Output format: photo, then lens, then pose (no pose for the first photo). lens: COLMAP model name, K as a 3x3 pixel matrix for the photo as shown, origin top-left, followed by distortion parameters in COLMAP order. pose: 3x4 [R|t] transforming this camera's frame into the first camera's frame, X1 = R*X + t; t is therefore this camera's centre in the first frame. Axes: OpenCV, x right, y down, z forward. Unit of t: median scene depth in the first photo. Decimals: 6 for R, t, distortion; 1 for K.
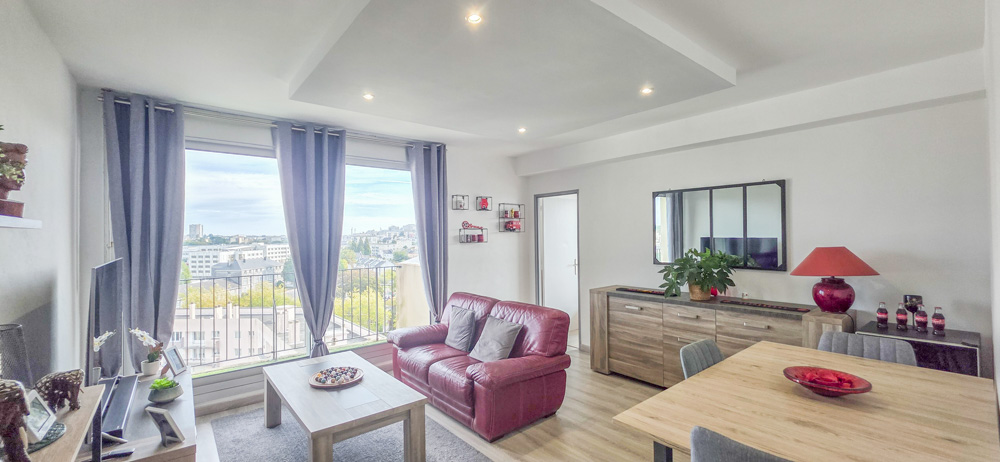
lens RADIAL K [[400.3, 0, 499.4], [0, 400.3, 234.2], [0, 0, 1]] dist [0.000157, 0.000009]
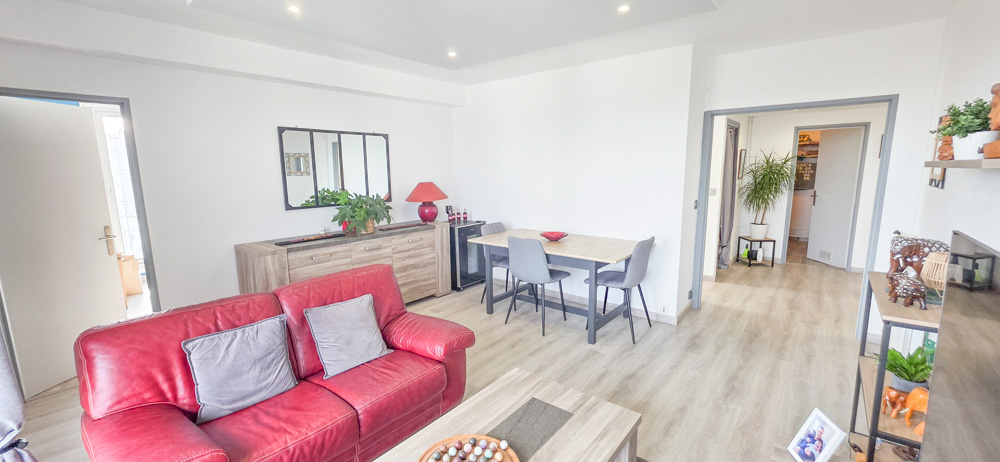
lens RADIAL K [[400.3, 0, 501.2], [0, 400.3, 228.1], [0, 0, 1]] dist [0.000157, 0.000009]
pose [[-0.199713, -0.134965, 0.970515, -0.611820], [0.007164, 0.990241, 0.139182, -0.005933], [-0.979828, 0.034749, -0.196797, 0.755746]]
